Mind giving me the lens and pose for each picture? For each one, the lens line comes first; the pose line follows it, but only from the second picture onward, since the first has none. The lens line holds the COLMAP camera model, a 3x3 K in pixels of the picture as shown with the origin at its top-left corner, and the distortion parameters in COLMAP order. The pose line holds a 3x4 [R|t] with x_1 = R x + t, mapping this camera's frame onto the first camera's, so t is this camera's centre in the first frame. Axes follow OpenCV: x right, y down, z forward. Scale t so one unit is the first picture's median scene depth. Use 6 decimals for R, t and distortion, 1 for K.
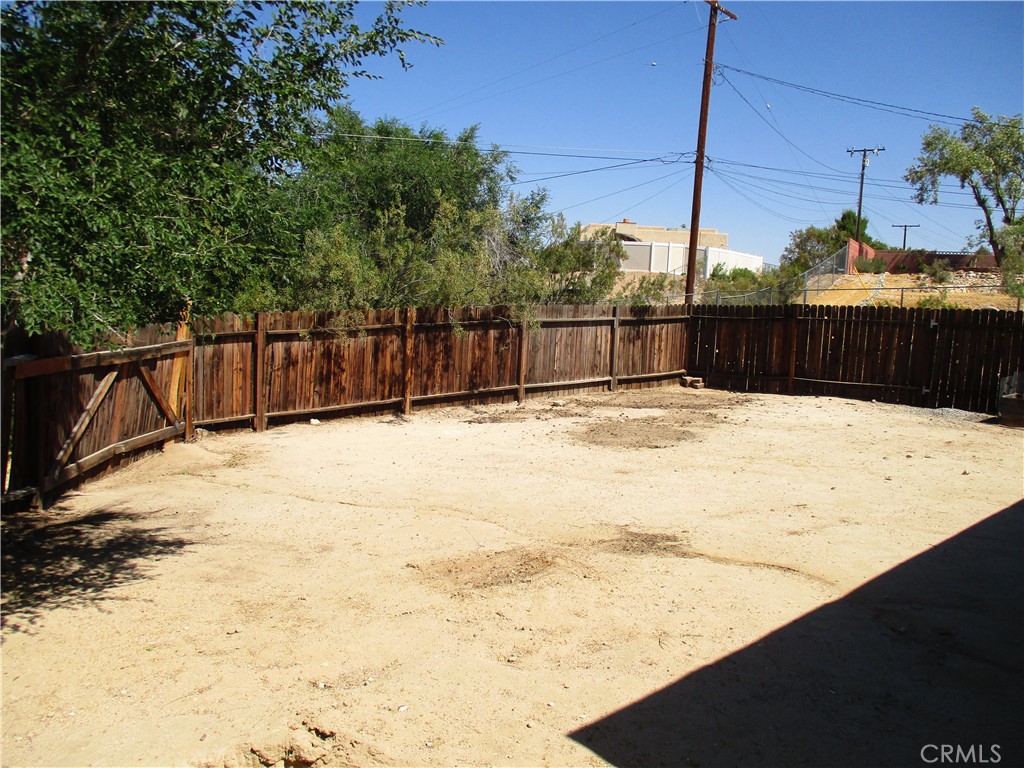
lens RADIAL K [[850.5, 0, 509.1], [0, 850.5, 383.0], [0, 0, 1]] dist [0.001338, -0.015396]
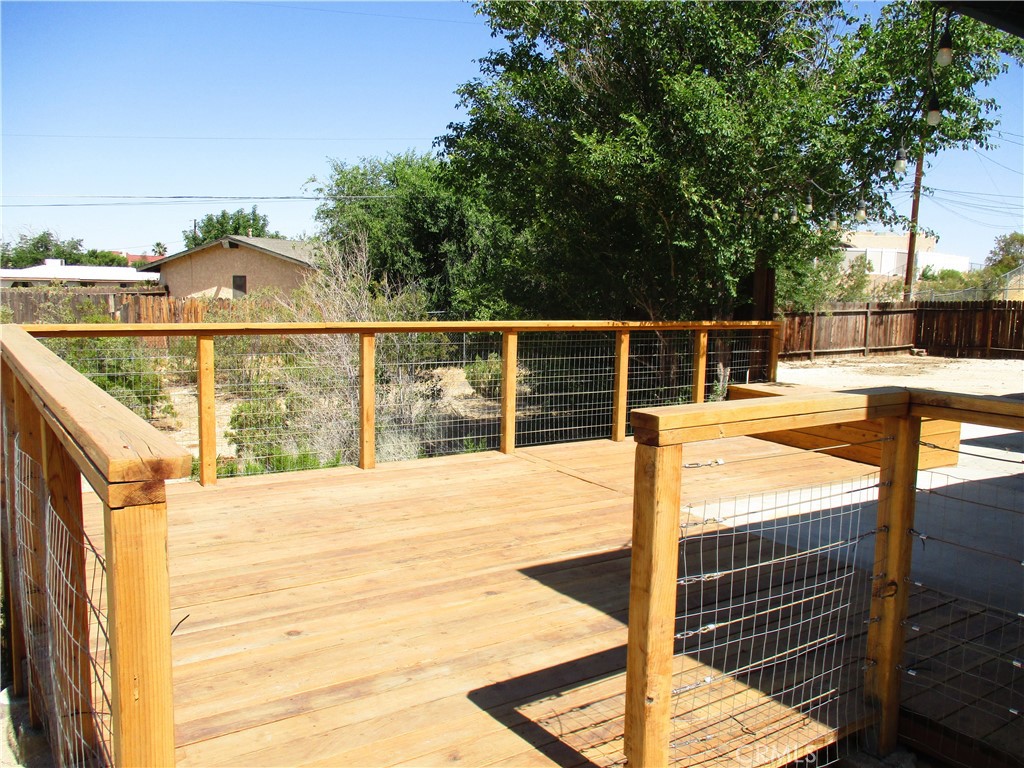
lens RADIAL K [[850.5, 0, 514.8], [0, 850.5, 386.8], [0, 0, 1]] dist [0.001338, -0.015396]
pose [[0.980151, 0.009042, -0.198048, -0.197618], [-0.008026, 0.999950, 0.005930, 0.060001], [0.198092, -0.004222, 0.980174, -0.657861]]
